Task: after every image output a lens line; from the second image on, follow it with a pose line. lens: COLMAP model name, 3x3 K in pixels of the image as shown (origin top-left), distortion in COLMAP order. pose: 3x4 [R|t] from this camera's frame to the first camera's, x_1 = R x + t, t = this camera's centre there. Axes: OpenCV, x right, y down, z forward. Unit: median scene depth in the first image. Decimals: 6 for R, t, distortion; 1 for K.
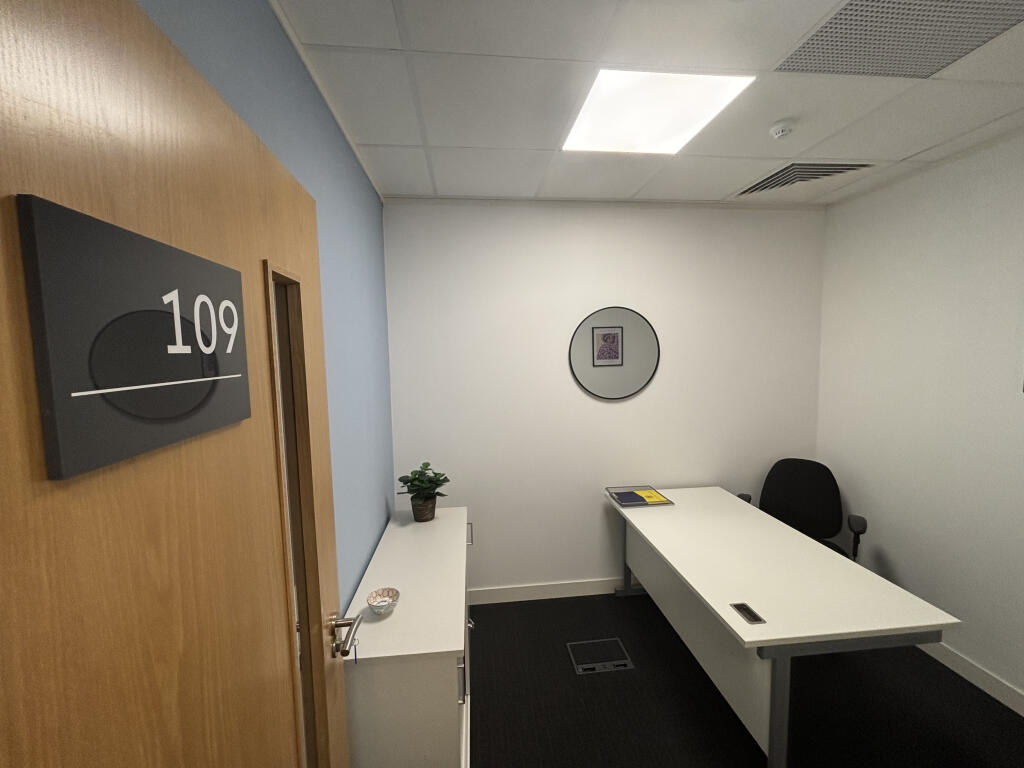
lens RADIAL K [[411.0, 0, 513.5], [0, 411.0, 388.0], [0, 0, 1]] dist [-0.003928, 0.000324]
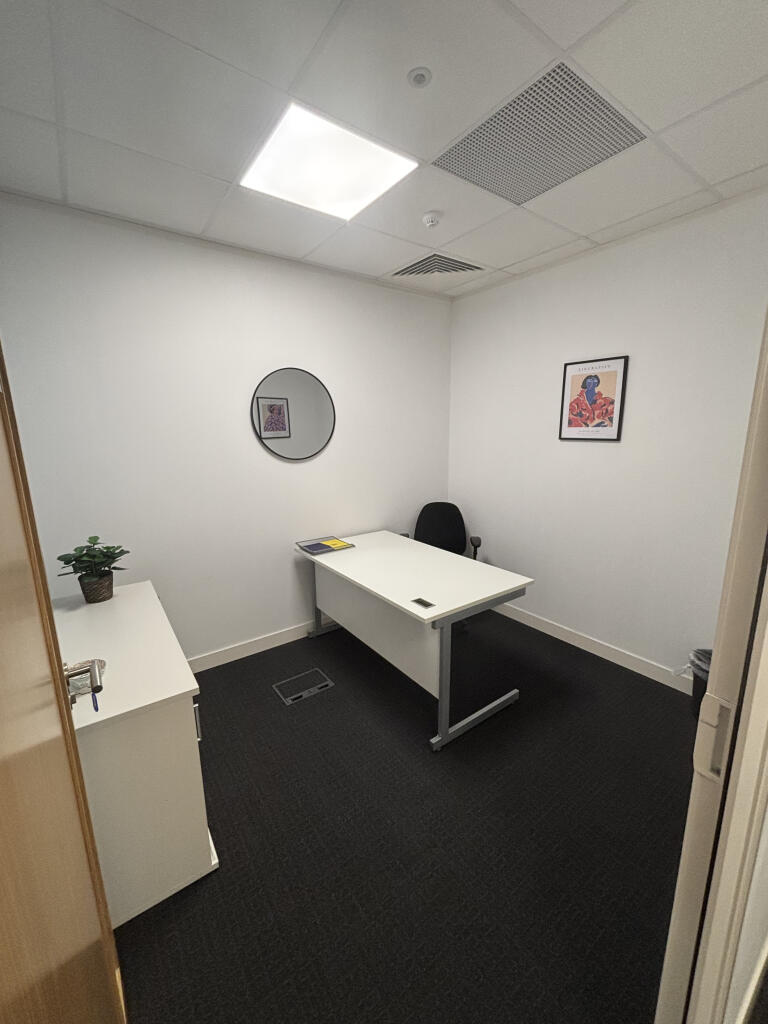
lens RADIAL K [[411.0, 0, 382.6], [0, 411.0, 524.2], [0, 0, 1]] dist [-0.003928, 0.000324]
pose [[0.864302, -0.099022, 0.493130, -0.113370], [0.041748, 0.991169, 0.125858, 0.076052], [-0.501238, -0.088192, 0.860803, -0.042145]]
